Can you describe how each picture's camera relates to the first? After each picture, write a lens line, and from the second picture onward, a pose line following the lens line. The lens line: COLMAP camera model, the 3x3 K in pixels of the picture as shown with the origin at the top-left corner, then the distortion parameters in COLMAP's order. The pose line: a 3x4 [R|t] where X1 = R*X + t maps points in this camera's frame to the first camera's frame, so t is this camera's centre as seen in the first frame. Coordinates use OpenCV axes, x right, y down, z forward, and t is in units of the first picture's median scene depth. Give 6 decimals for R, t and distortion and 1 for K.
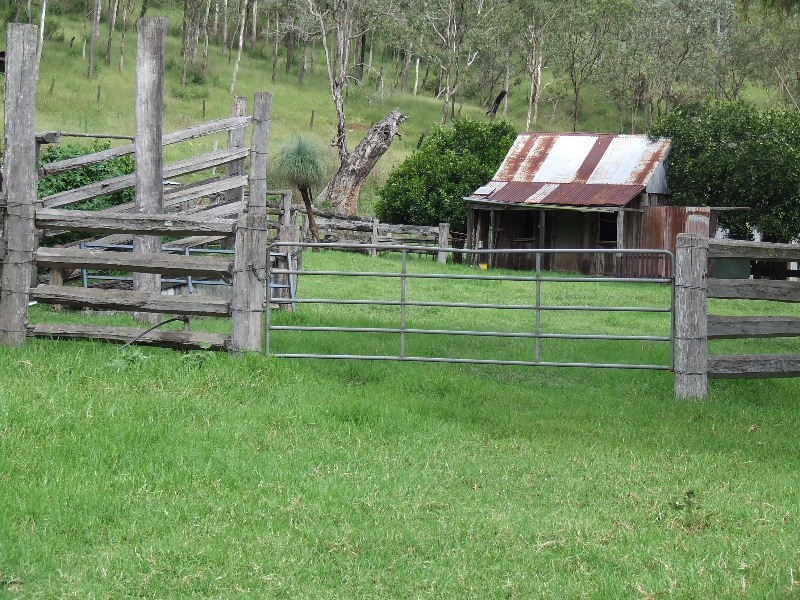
lens RADIAL K [[3025.3, 0, 400.7], [0, 3025.3, 301.1], [0, 0, 1]] dist [0.348514, 0.000000]
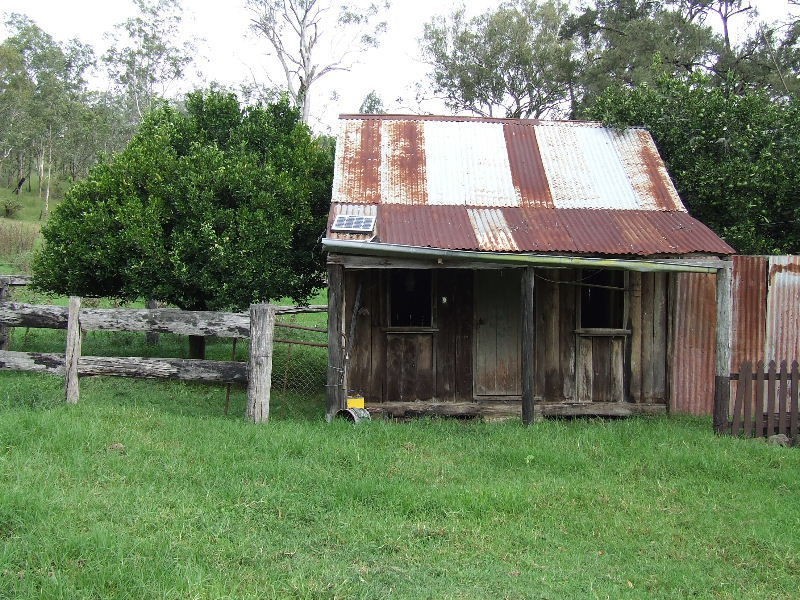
lens RADIAL K [[900.1, 0, 394.5], [0, 900.1, 297.0], [0, 0, 1]] dist [-0.059673, 0.000000]
pose [[0.883222, -0.036477, 0.467534, -0.025826], [0.024727, 0.999206, 0.031247, -0.029695], [-0.468303, -0.016038, 0.883422, 0.879859]]
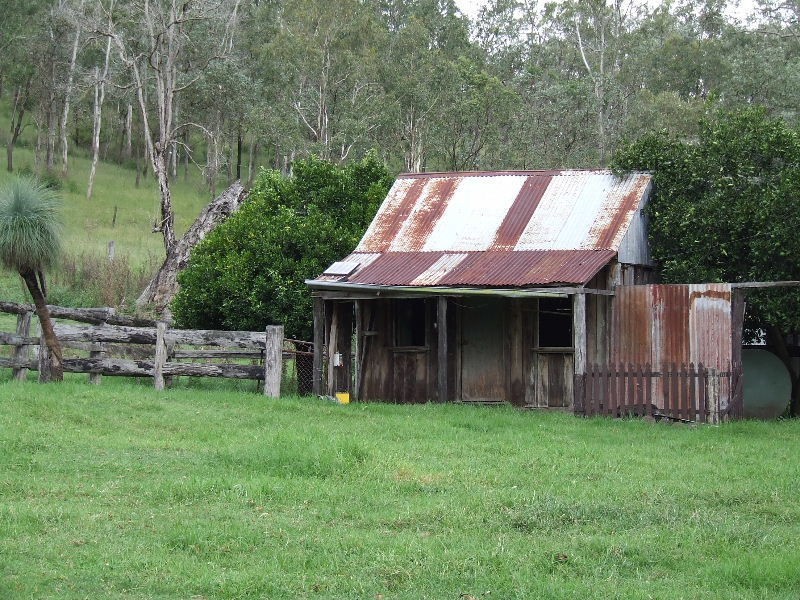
lens RADIAL K [[2197.3, 0, 400.2], [0, 2197.3, 301.8], [0, 0, 1]] dist [0.236446, 0.000000]
pose [[0.998834, -0.030147, 0.037711, 0.022548], [0.031643, 0.998709, -0.039748, -0.012460], [-0.036464, 0.040895, 0.998498, 0.568450]]
